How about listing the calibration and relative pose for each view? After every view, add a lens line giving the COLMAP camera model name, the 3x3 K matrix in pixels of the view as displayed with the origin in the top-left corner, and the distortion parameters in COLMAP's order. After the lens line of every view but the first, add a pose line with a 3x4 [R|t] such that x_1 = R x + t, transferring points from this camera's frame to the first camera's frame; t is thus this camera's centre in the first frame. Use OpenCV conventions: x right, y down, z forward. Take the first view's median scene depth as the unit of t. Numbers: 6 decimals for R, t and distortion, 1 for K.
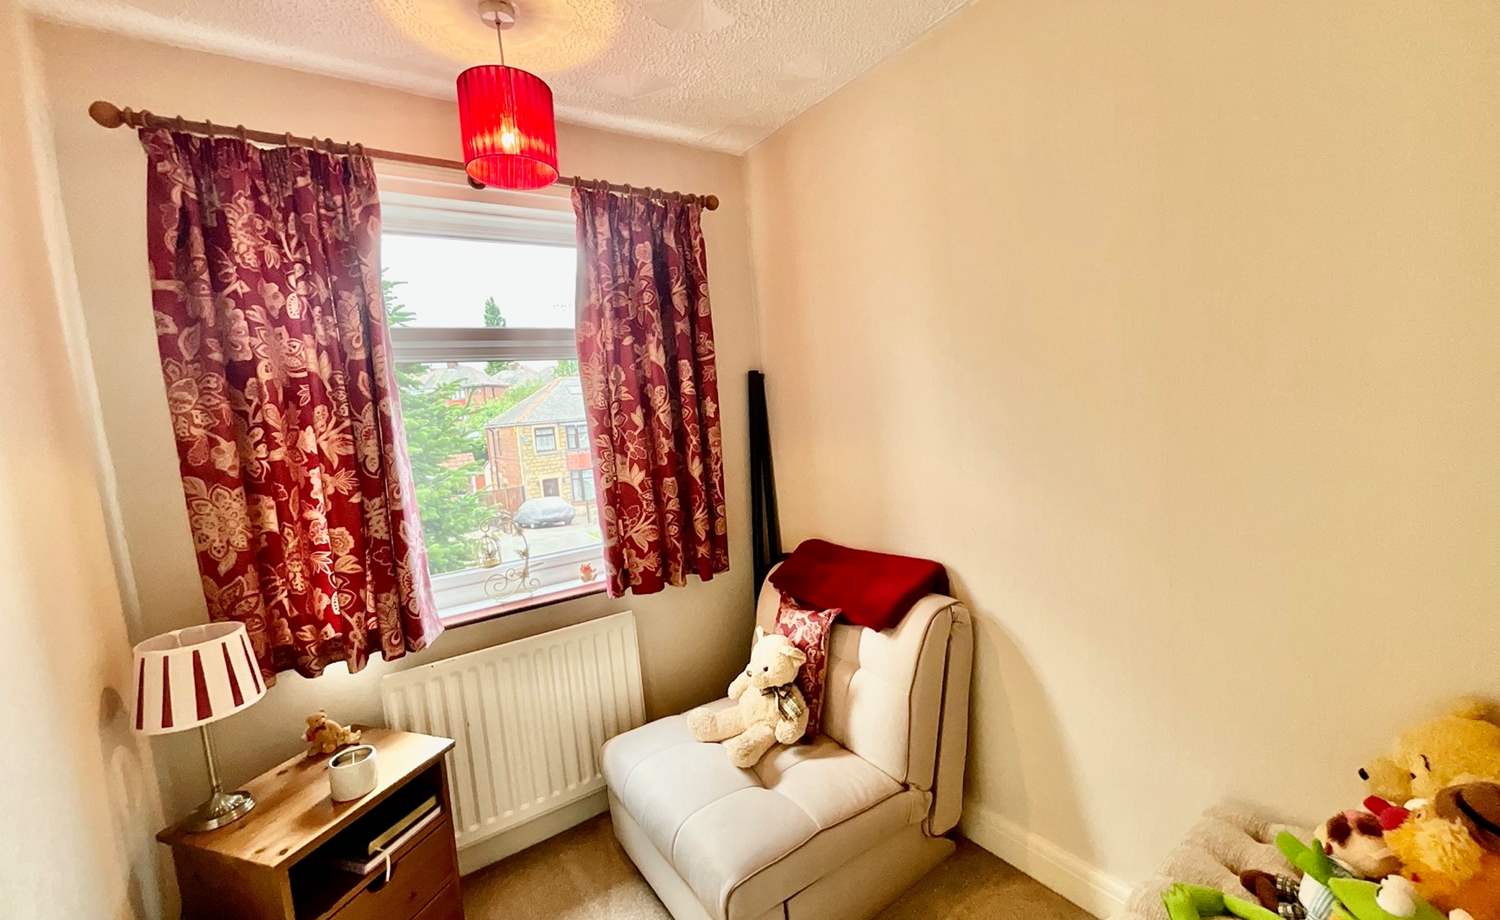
lens RADIAL K [[615.0, 0, 747.9], [0, 615.0, 465.8], [0, 0, 1]] dist [0.010421, 0.000059]
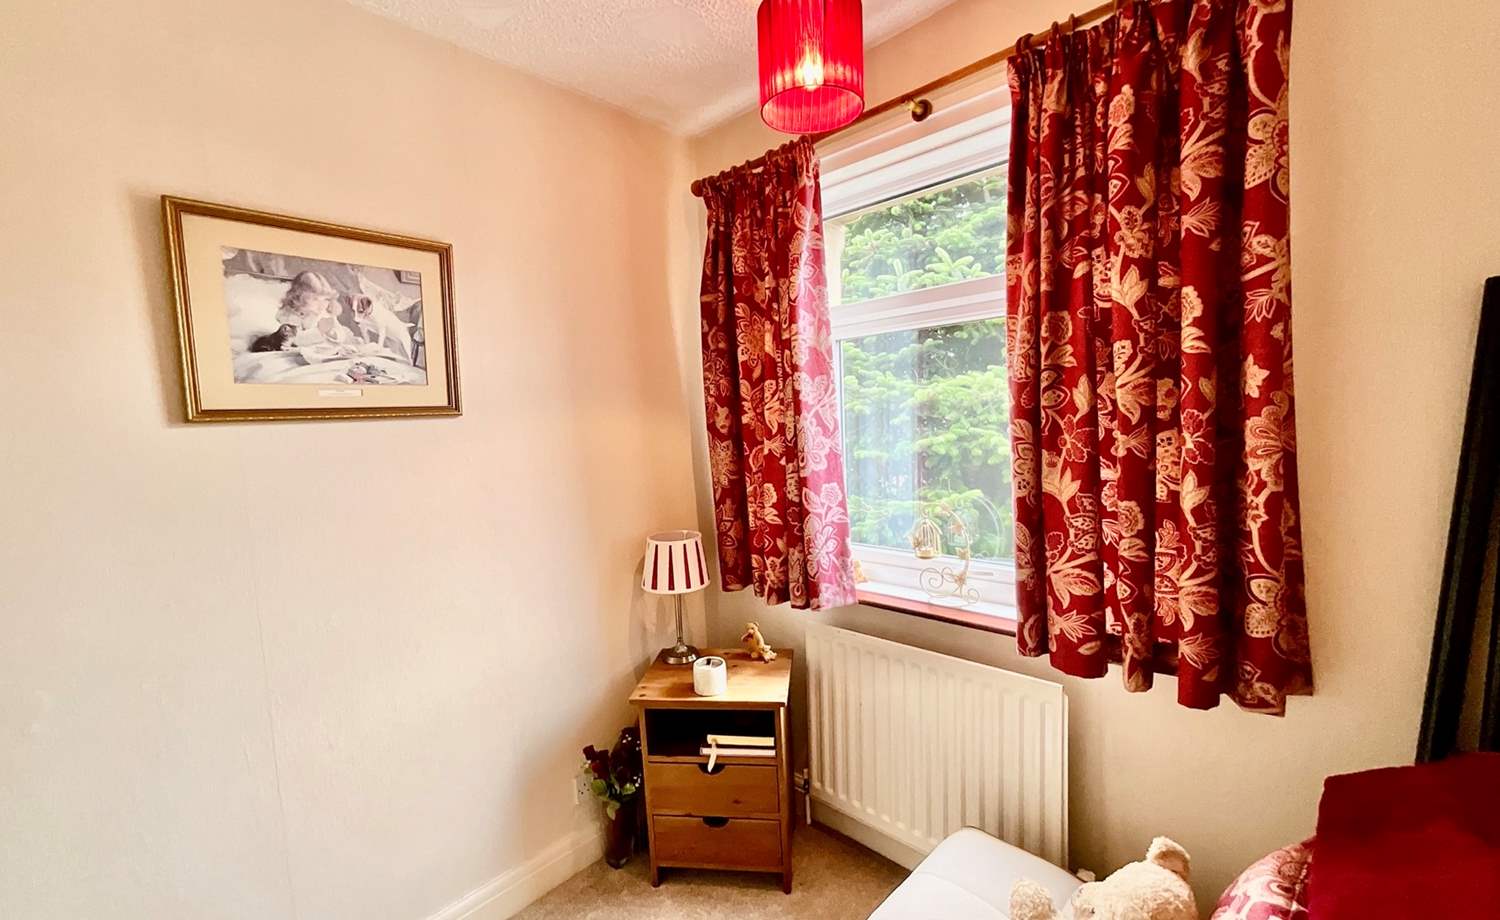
lens RADIAL K [[615.0, 0, 747.1], [0, 615.0, 465.0], [0, 0, 1]] dist [0.010421, 0.000059]
pose [[0.203284, 0.146378, -0.968116, 0.375455], [-0.062419, 0.988688, 0.136382, -0.074491], [0.977128, 0.032705, 0.210121, 0.559687]]
